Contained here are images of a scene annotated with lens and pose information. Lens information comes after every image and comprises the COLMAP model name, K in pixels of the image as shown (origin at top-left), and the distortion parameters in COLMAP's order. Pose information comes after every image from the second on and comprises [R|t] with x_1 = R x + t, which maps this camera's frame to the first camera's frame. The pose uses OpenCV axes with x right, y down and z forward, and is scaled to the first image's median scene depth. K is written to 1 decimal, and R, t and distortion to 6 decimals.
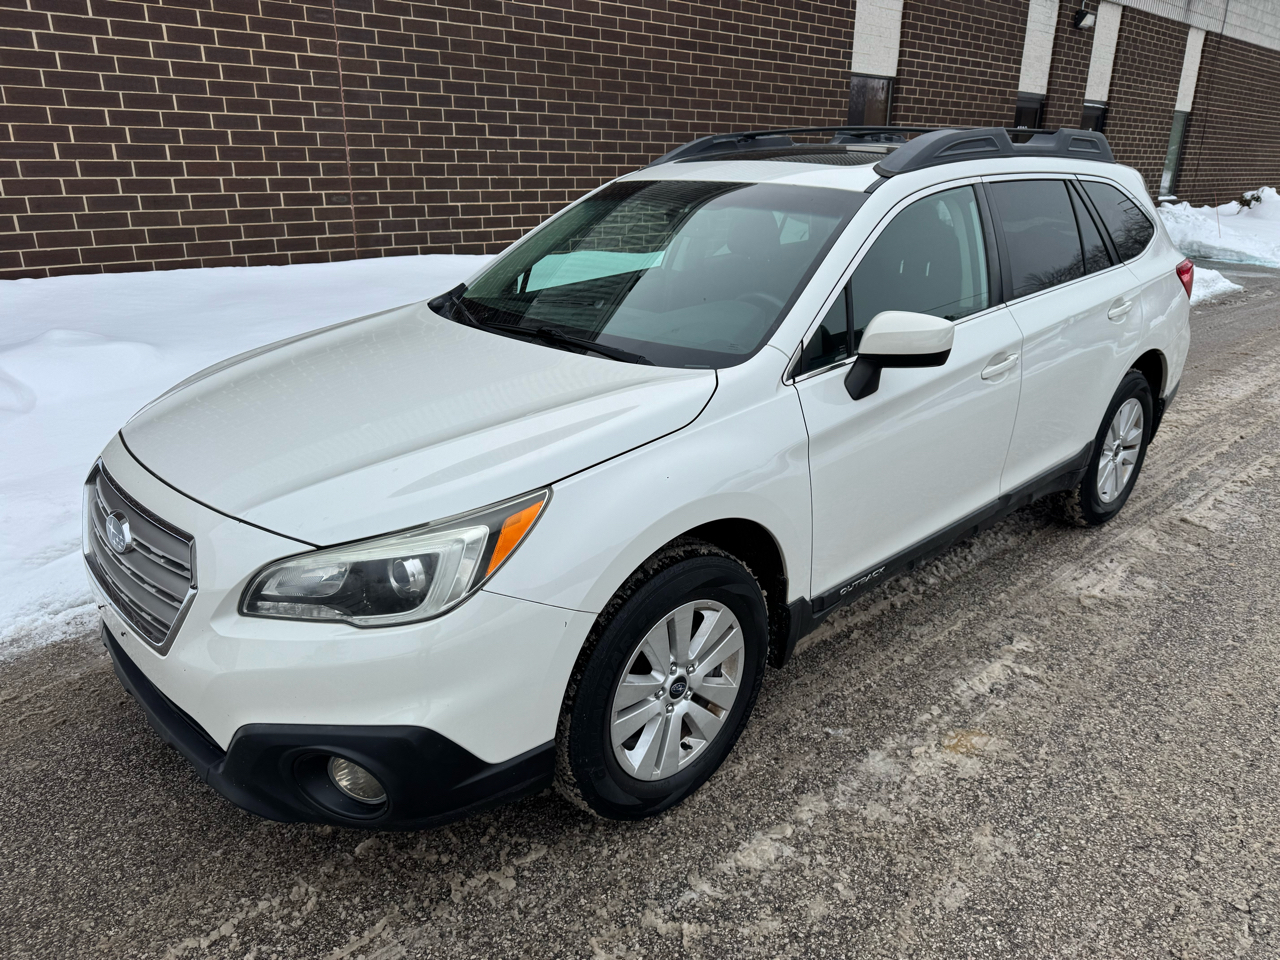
lens RADIAL K [[905.8, 0, 640.8], [0, 905.8, 479.9], [0, 0, 1]] dist [0.022794, -0.020423]
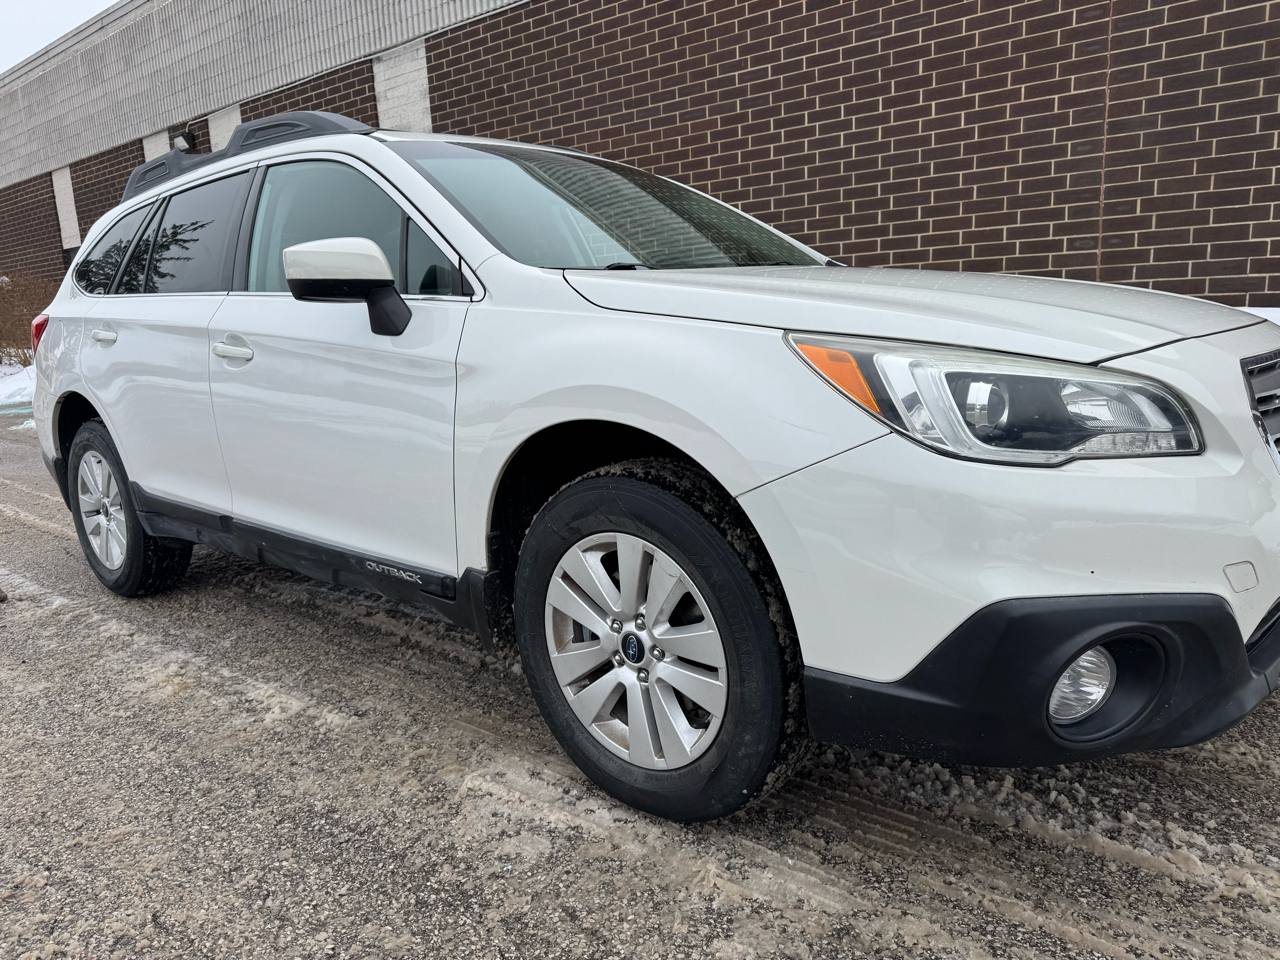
lens RADIAL K [[905.8, 0, 639.4], [0, 905.8, 478.3], [0, 0, 1]] dist [0.022794, -0.020423]
pose [[0.122073, 0.172119, -0.977483, 1.049438], [-0.283843, 0.949770, 0.131792, -0.161898], [0.951069, 0.261364, 0.164796, 0.971598]]
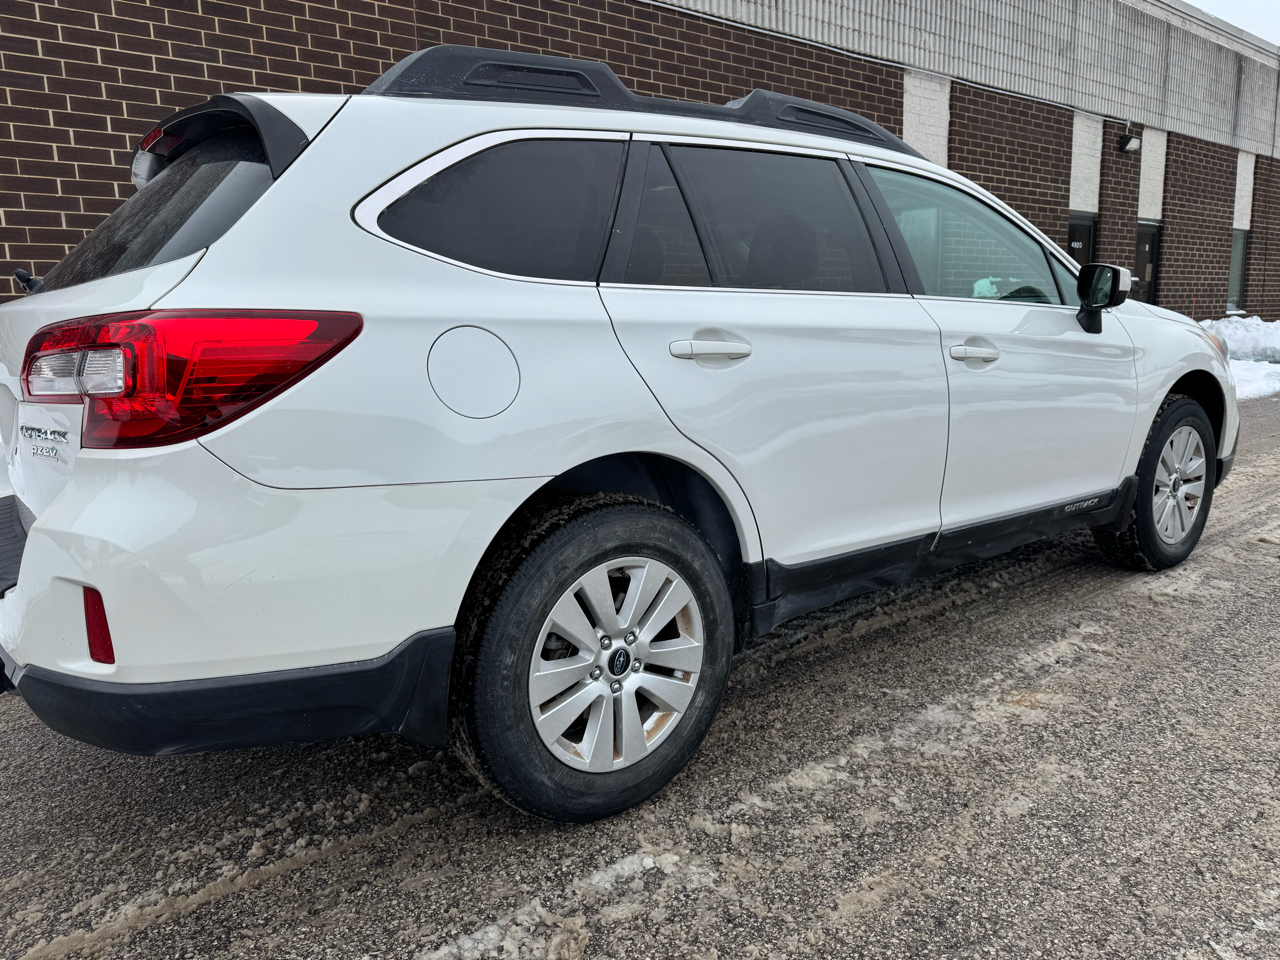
lens RADIAL K [[905.8, 0, 643.6], [0, 905.8, 479.2], [0, 0, 1]] dist [0.022794, -0.020423]
pose [[0.996766, -0.021775, -0.077347, 0.020897], [0.008613, 0.985989, -0.166589, 0.165664], [0.079890, 0.165384, 0.982988, -0.018328]]
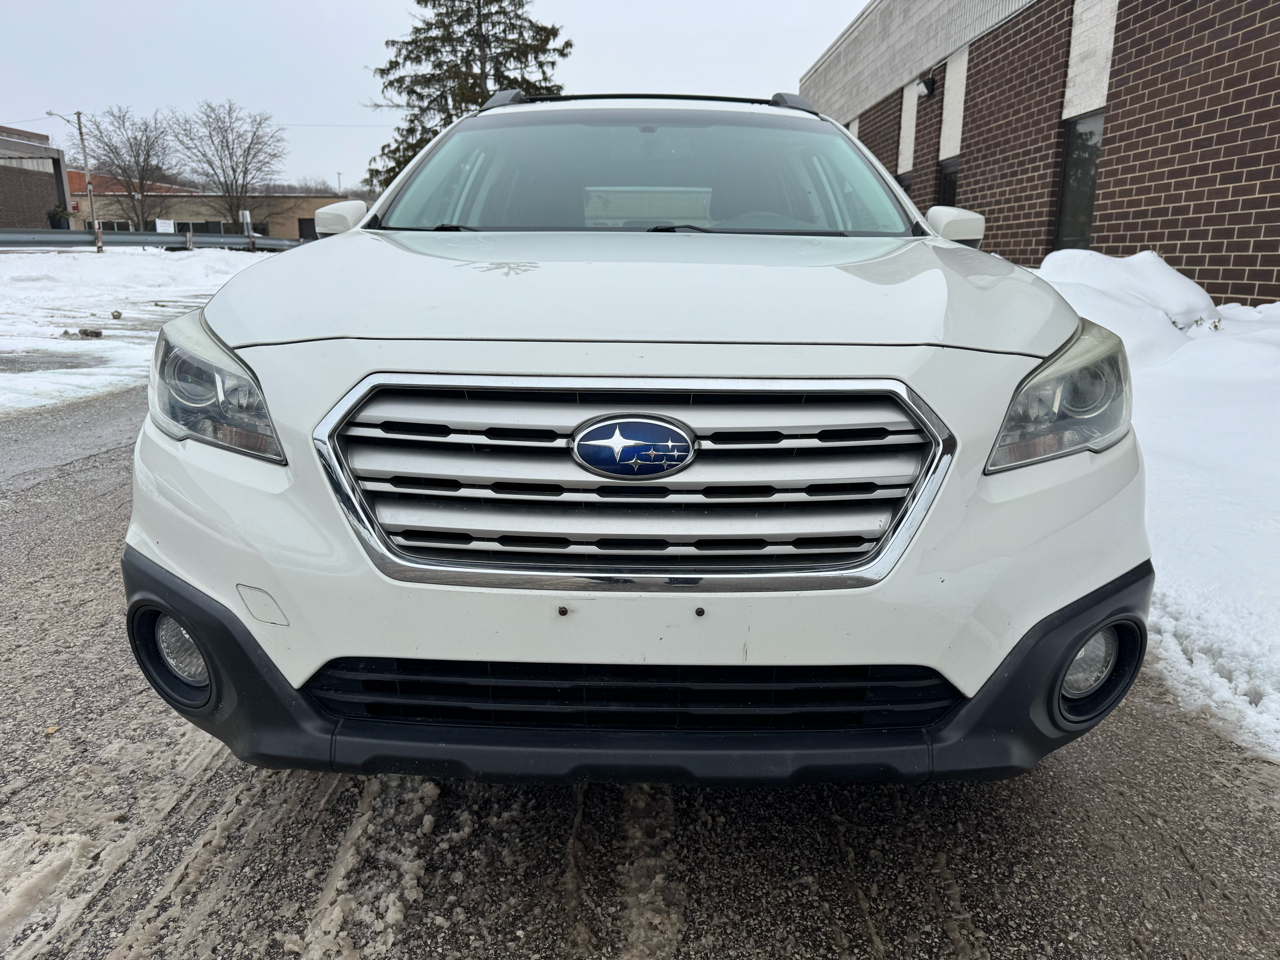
lens RADIAL K [[905.8, 0, 639.3], [0, 905.8, 484.6], [0, 0, 1]] dist [0.022794, -0.020423]
pose [[-0.679523, 0.160816, -0.715812, 0.842157], [-0.256750, 0.861856, 0.437360, -0.384379], [0.687262, 0.480981, -0.544361, 1.588196]]
